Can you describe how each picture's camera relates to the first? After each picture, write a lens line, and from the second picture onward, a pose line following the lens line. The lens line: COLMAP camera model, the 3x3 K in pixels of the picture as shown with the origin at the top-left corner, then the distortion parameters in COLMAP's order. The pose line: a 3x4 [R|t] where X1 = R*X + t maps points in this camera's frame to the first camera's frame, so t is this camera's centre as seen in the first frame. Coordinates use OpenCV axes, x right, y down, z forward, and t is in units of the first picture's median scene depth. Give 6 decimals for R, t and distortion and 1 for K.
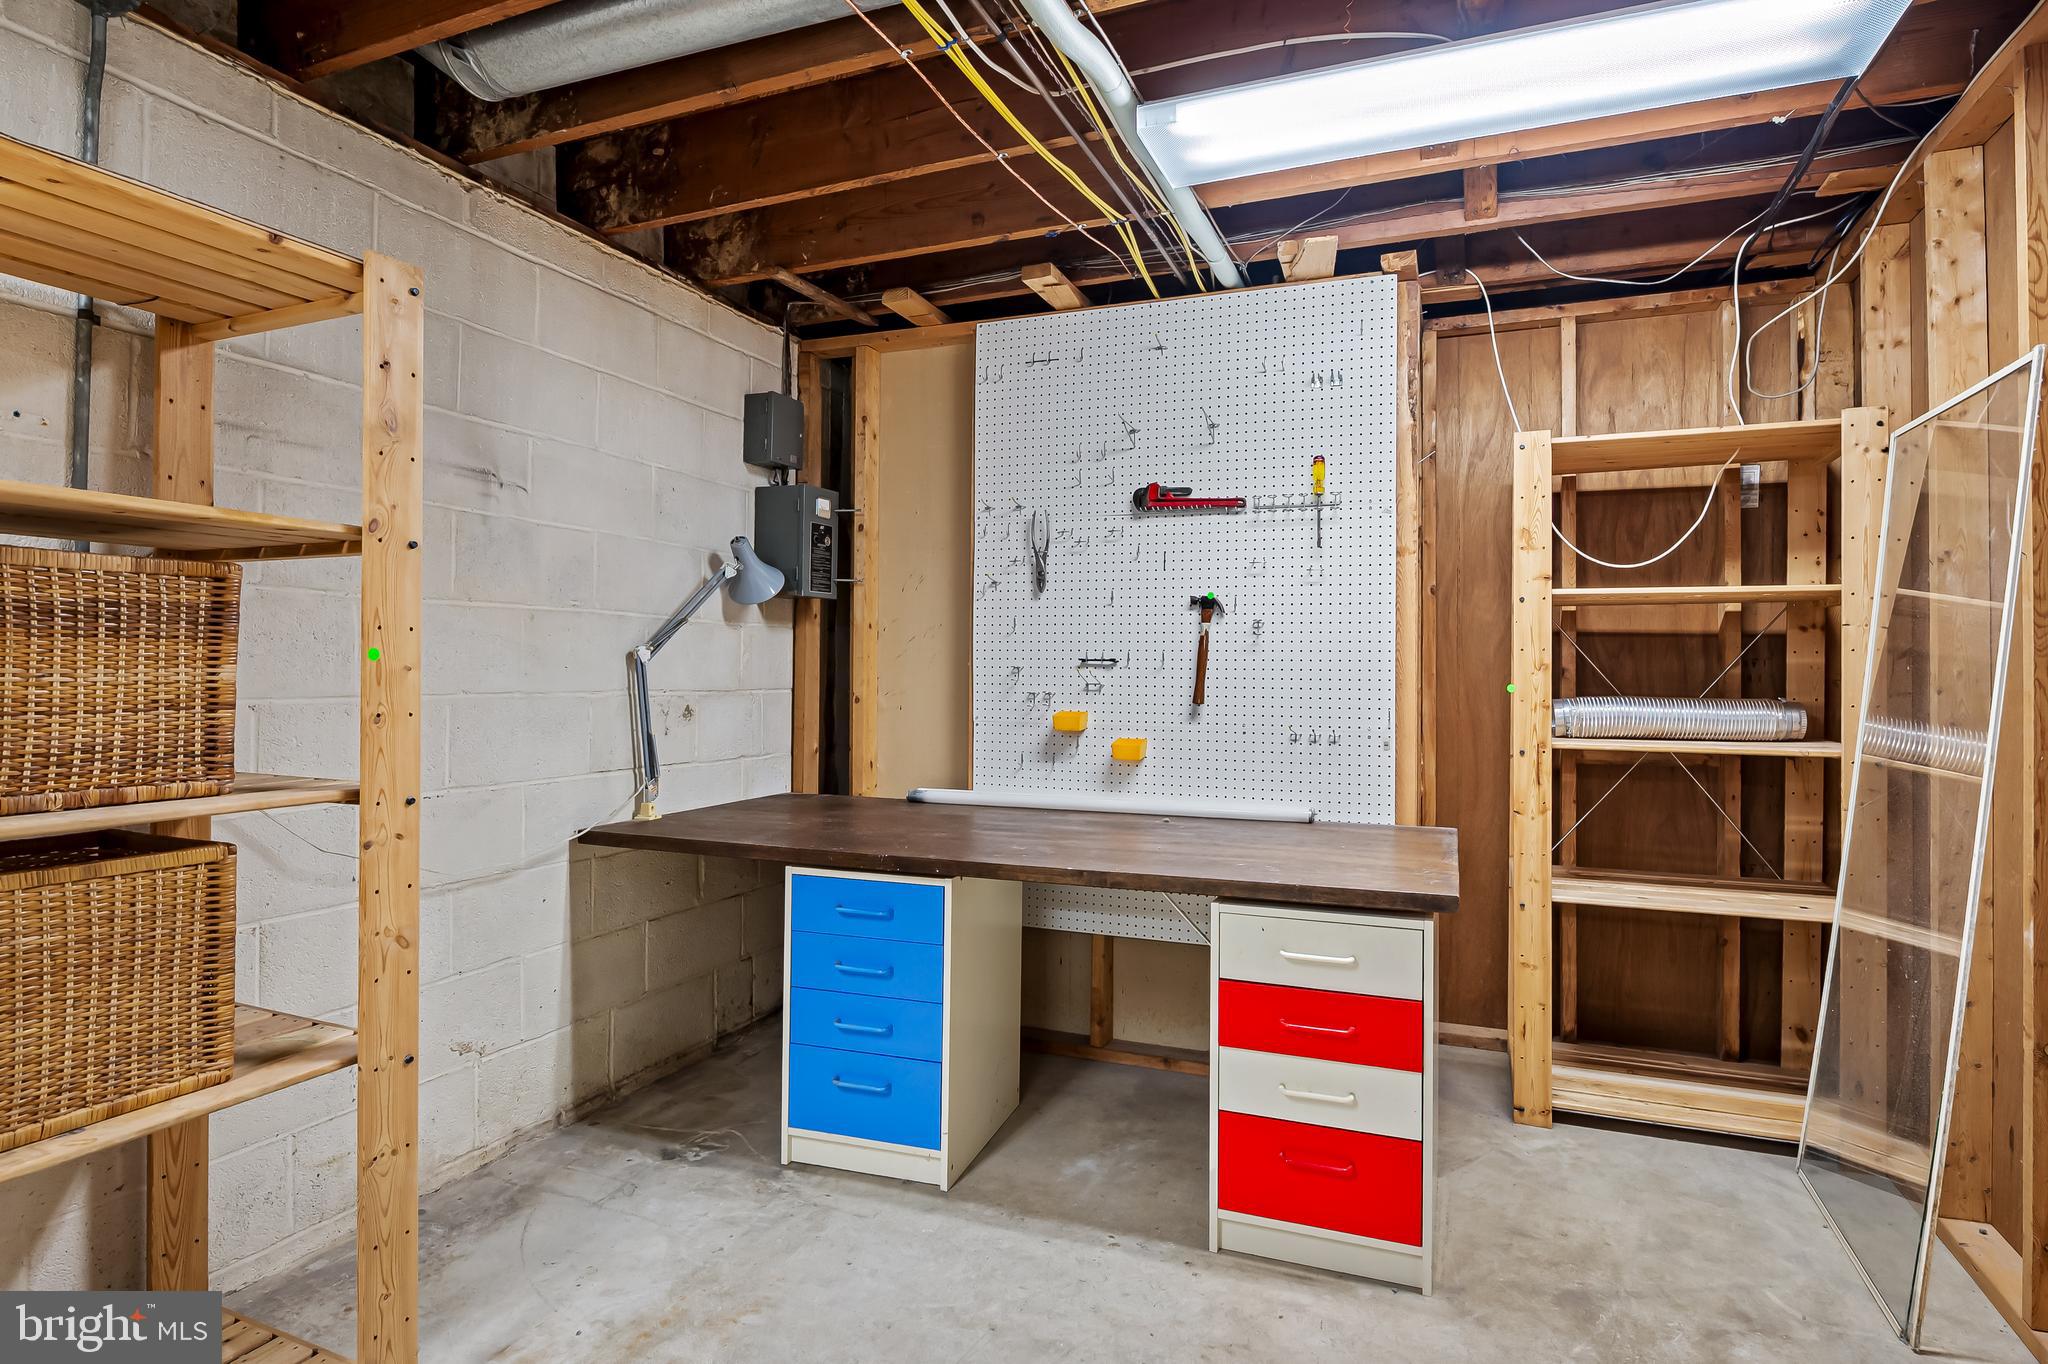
lens RADIAL K [[1102.5, 0, 1026.3], [0, 1102.5, 675.4], [0, 0, 1]] dist [-0.000355, -0.000095]
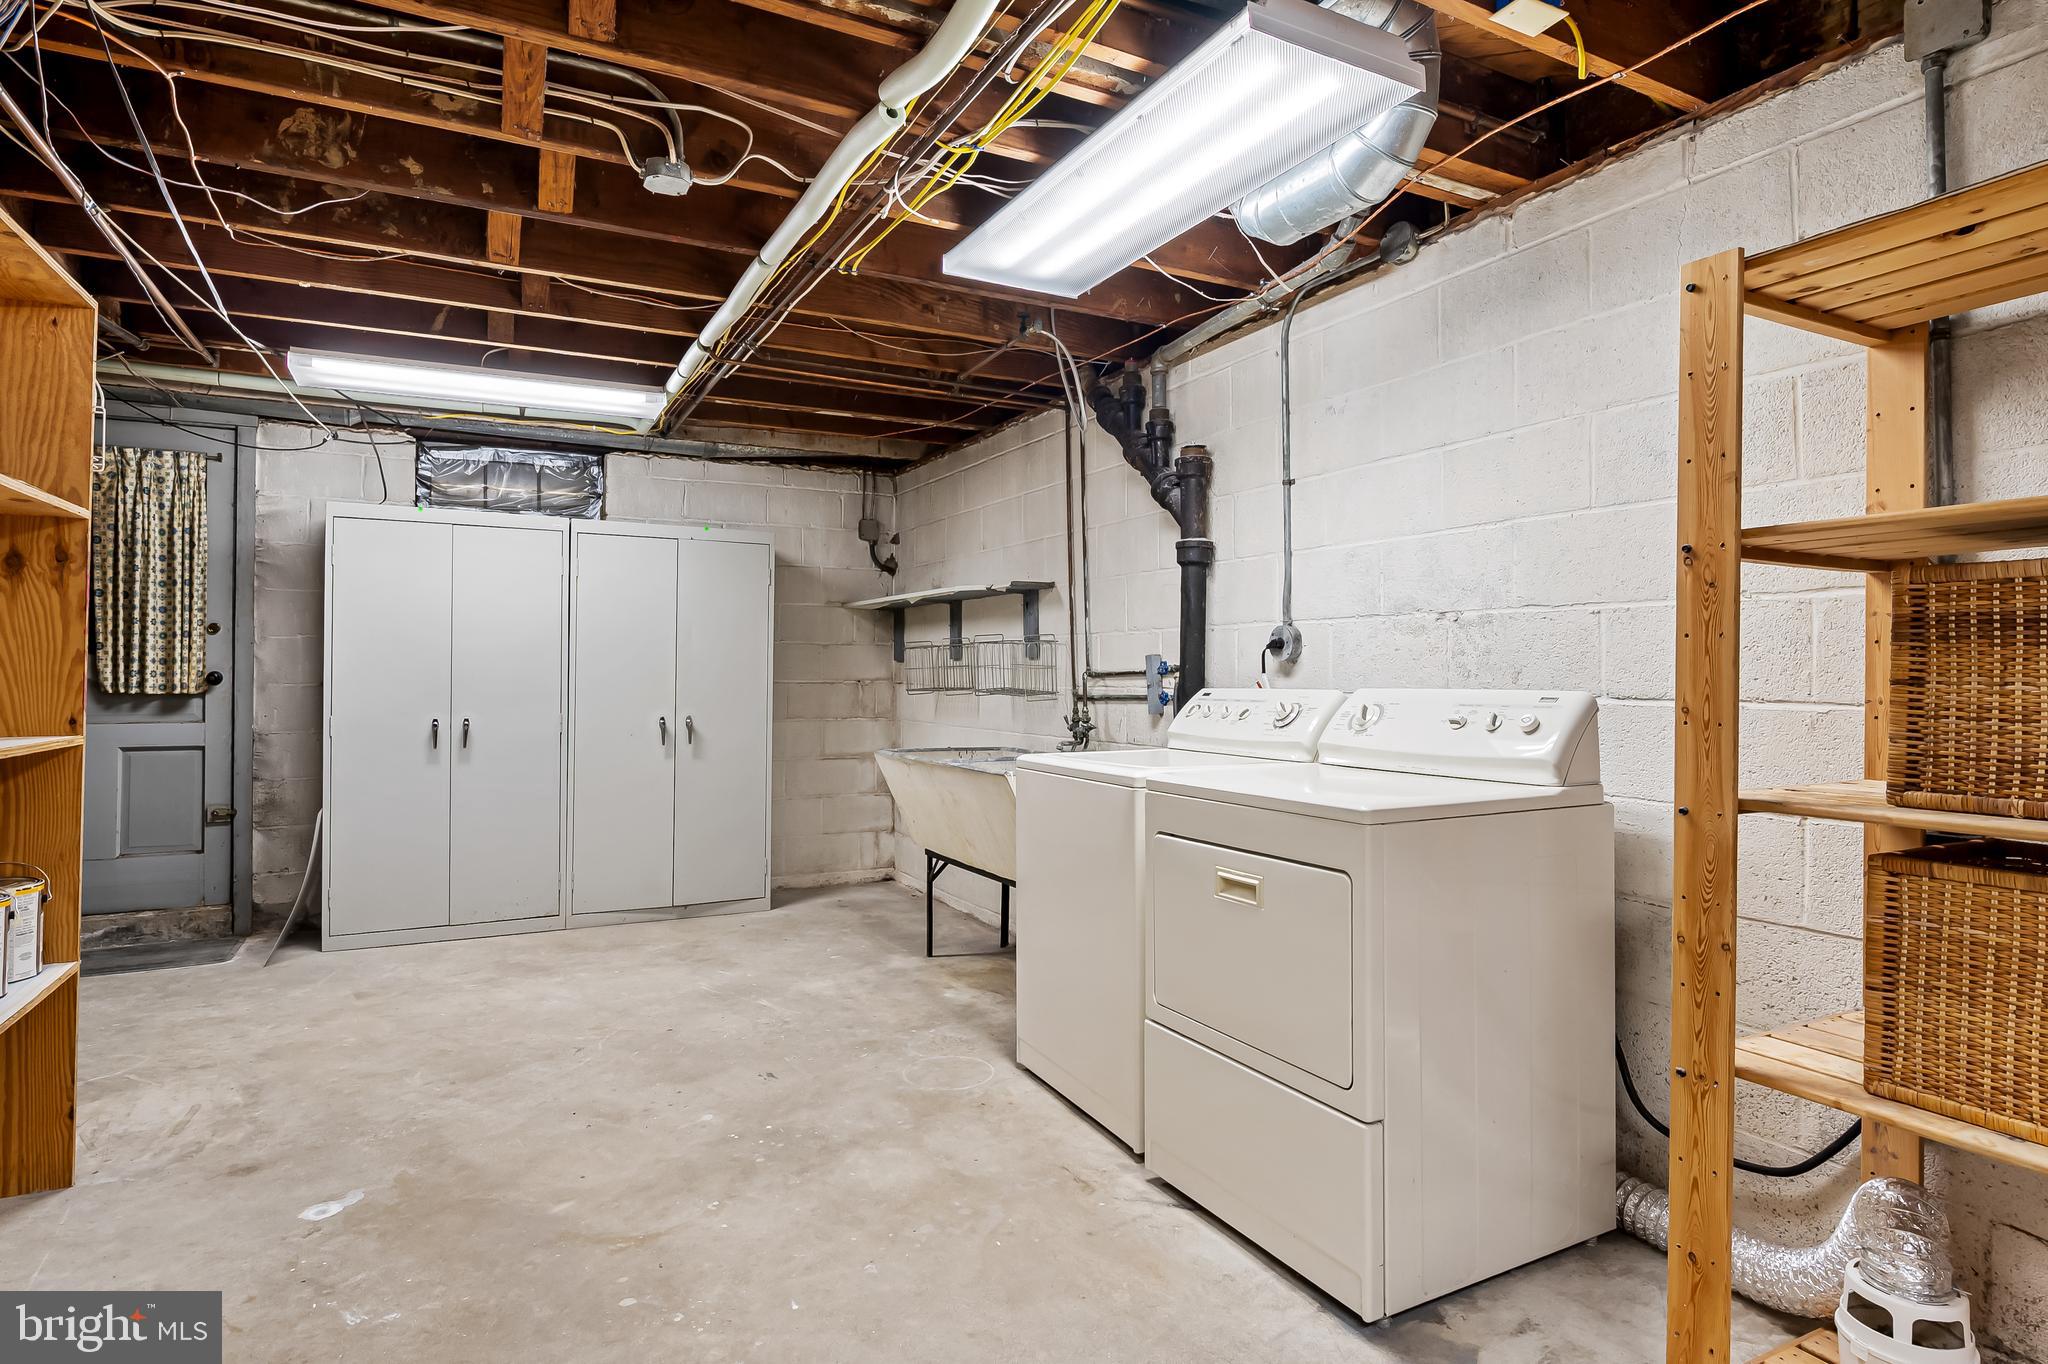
lens RADIAL K [[1102.5, 0, 1025.0], [0, 1102.5, 675.2], [0, 0, 1]] dist [-0.000355, -0.000095]
pose [[-0.643008, -0.006304, -0.765834, 0.486856], [-0.000035, 0.999966, -0.008202, 0.000402], [0.765860, -0.005247, -0.642986, 0.959086]]
